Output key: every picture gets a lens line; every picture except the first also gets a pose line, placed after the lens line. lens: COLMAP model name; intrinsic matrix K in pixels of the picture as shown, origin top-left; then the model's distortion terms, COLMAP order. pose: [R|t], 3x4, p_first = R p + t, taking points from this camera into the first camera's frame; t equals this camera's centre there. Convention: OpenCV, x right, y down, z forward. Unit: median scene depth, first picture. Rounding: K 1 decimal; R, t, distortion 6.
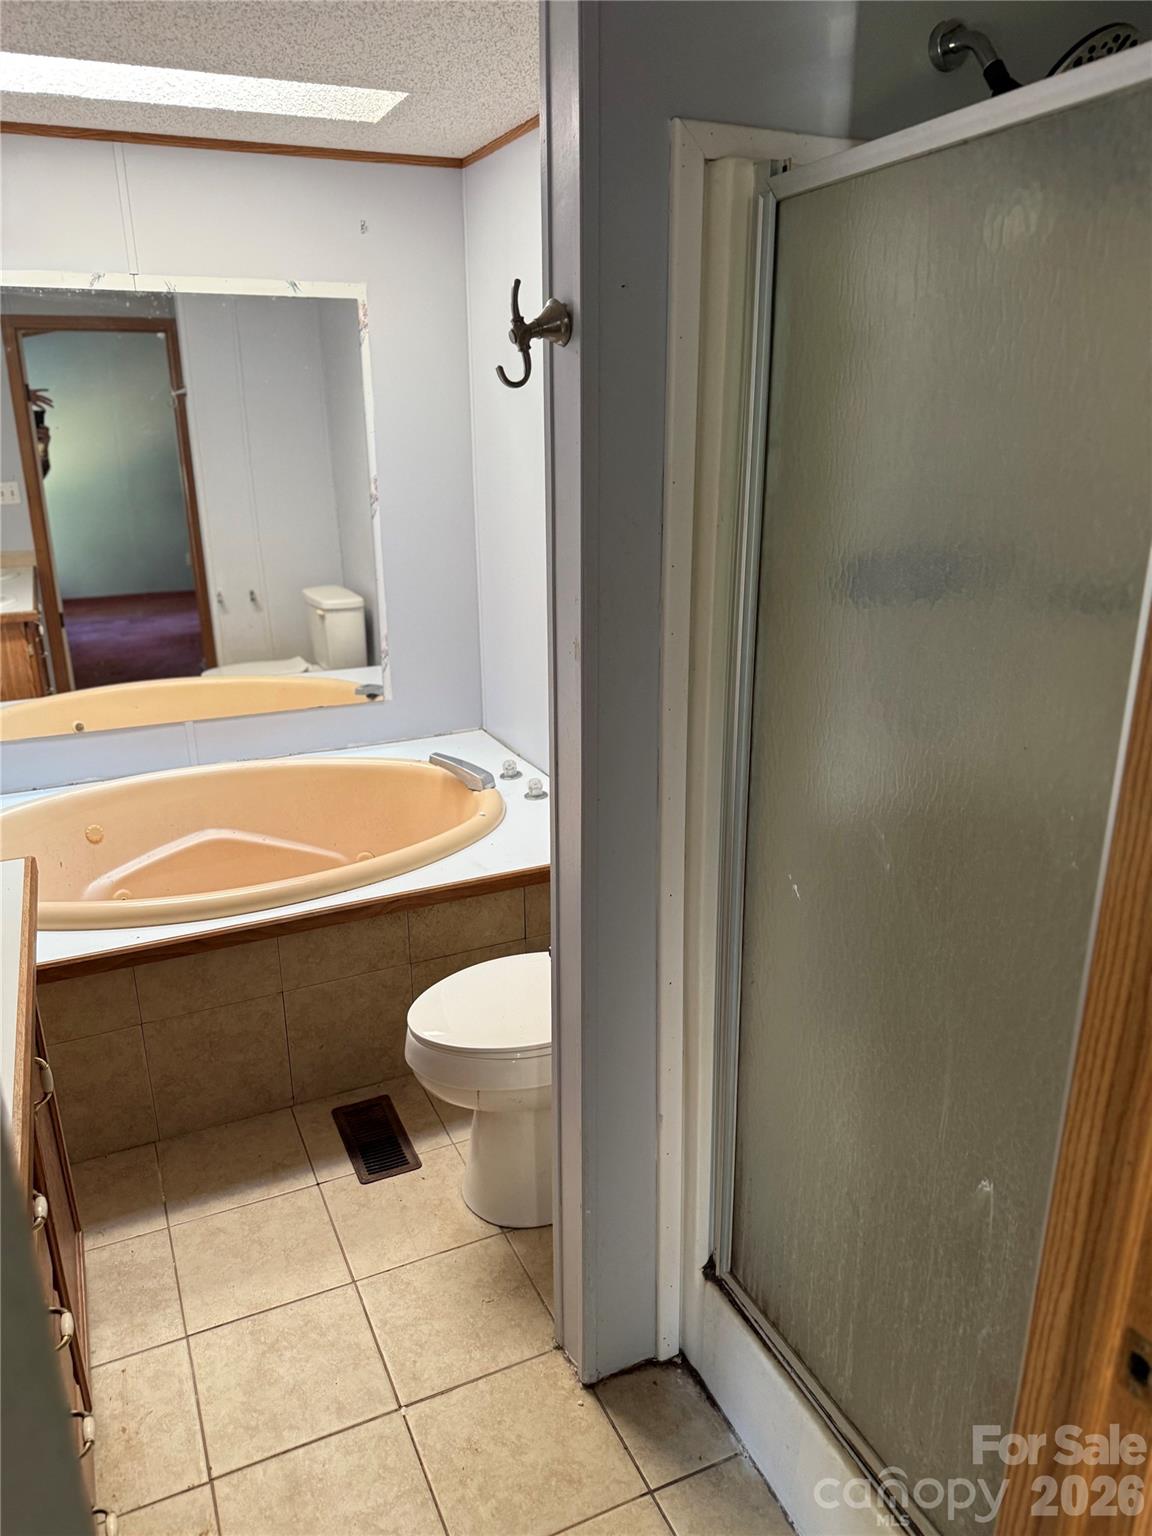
lens RADIAL K [[1079.9, 0, 567.6], [0, 1079.9, 761.9], [0, 0, 1]] dist [0.001407, -0.012491]
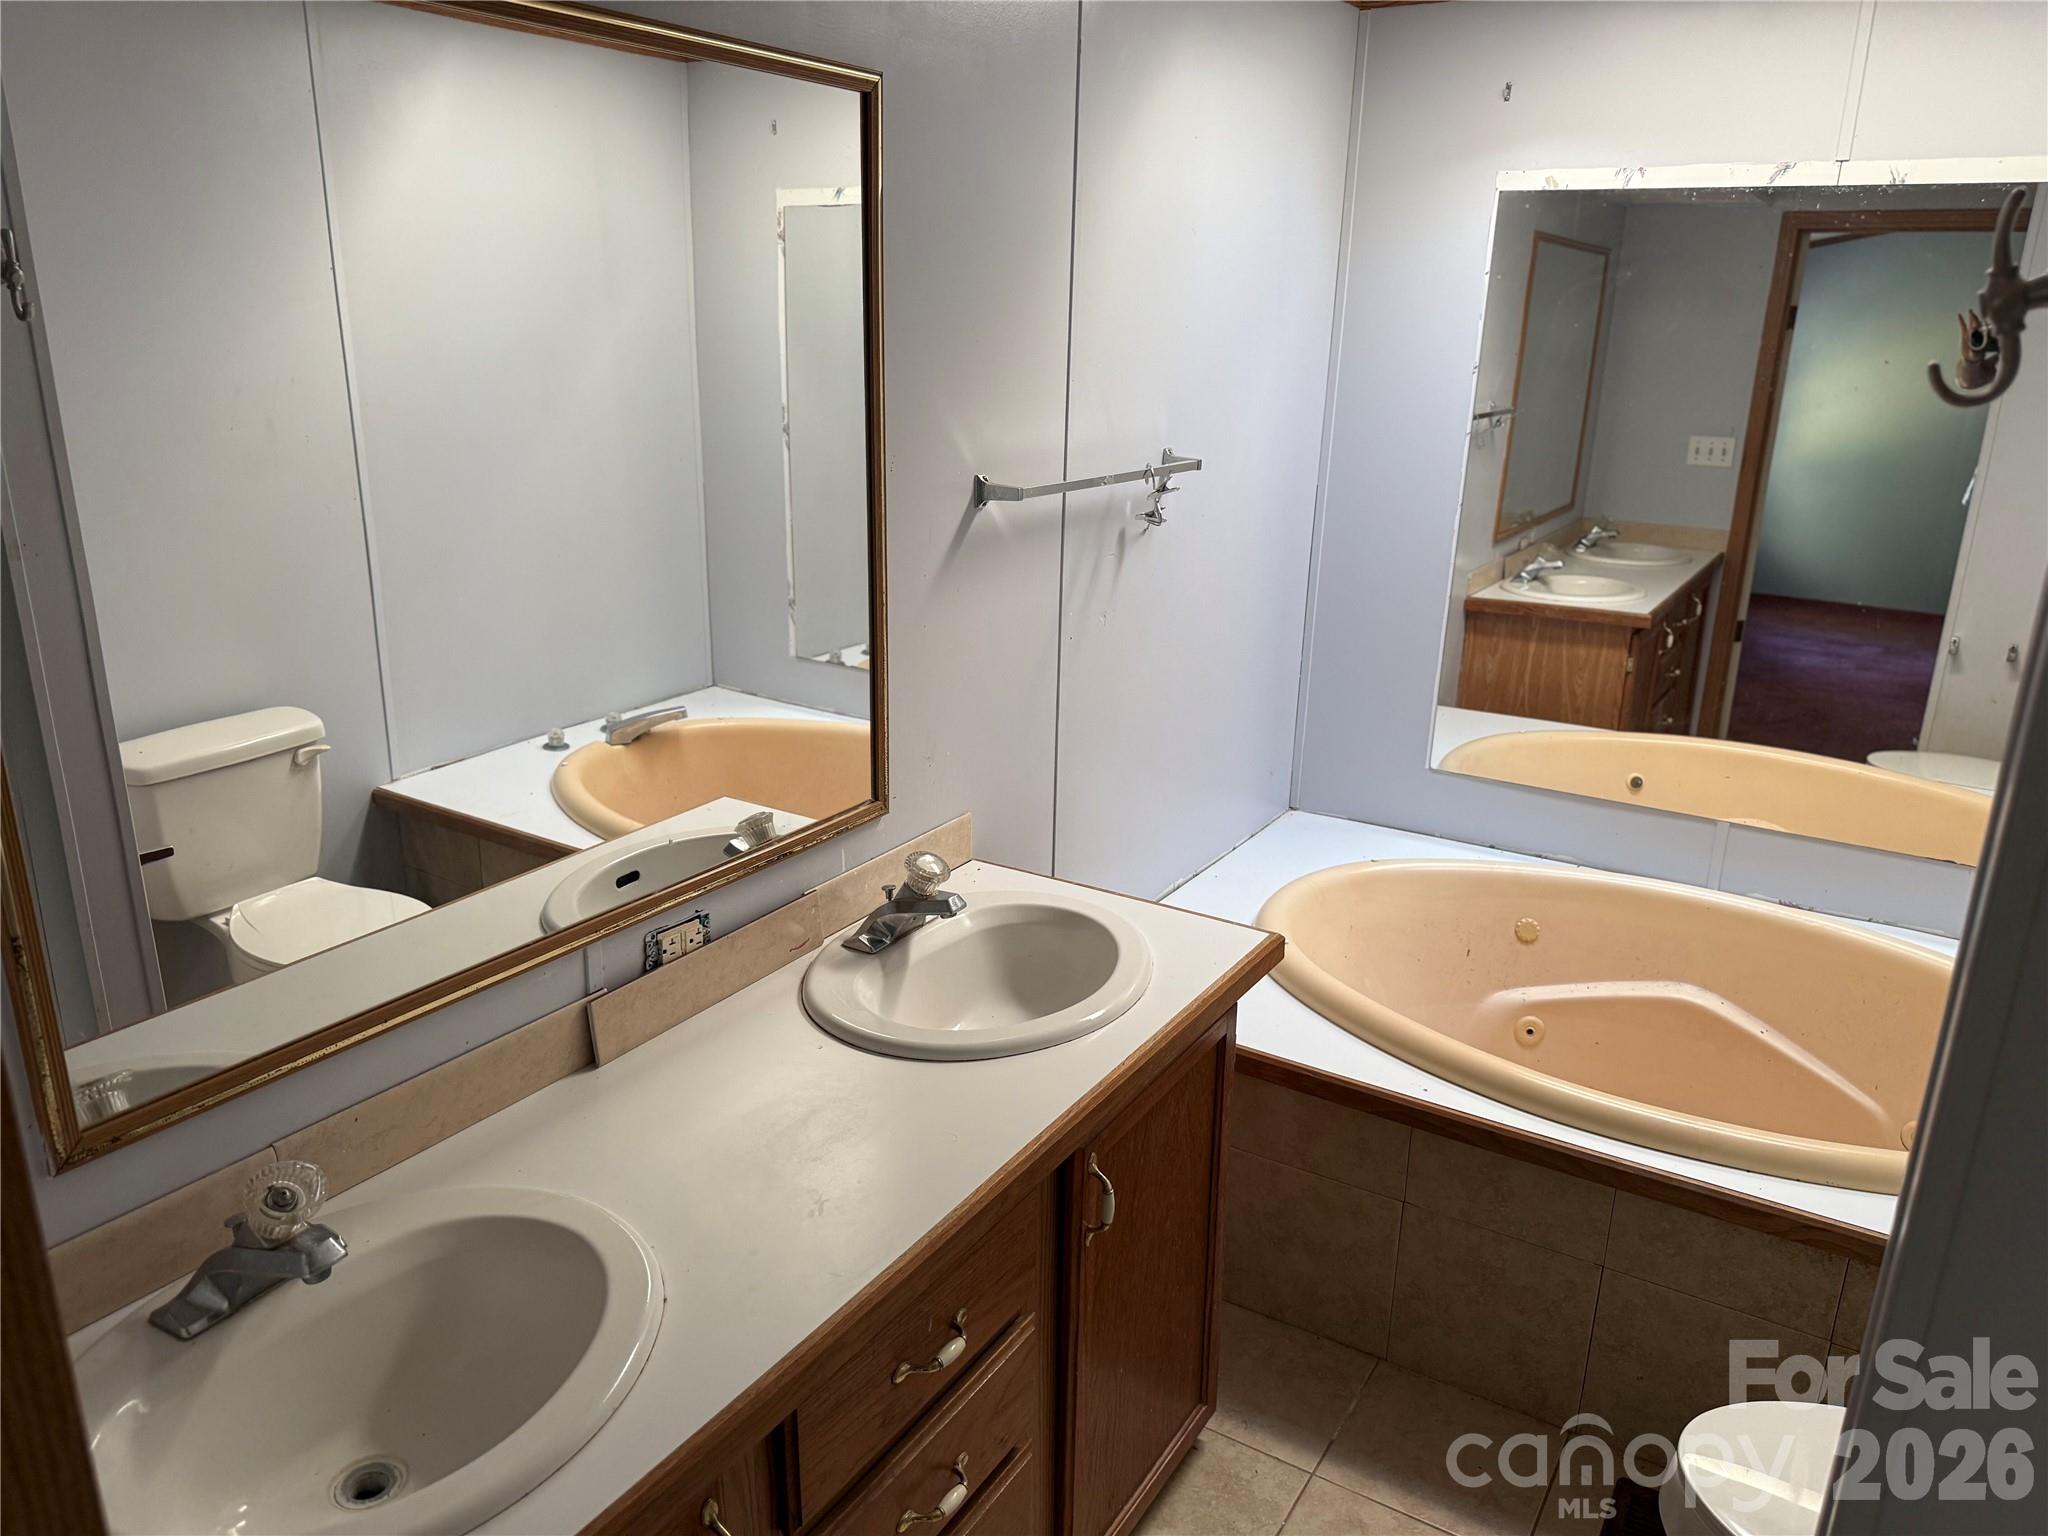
lens RADIAL K [[1439.9, 0, 1034.0], [0, 1439.9, 774.2], [0, 0, 1]] dist [0.001407, -0.012491]
pose [[0.552042, 0.271295, -0.788447, 0.113786], [-0.280958, 0.950814, 0.130447, -0.065101], [0.785055, 0.149508, 0.601112, 0.128154]]
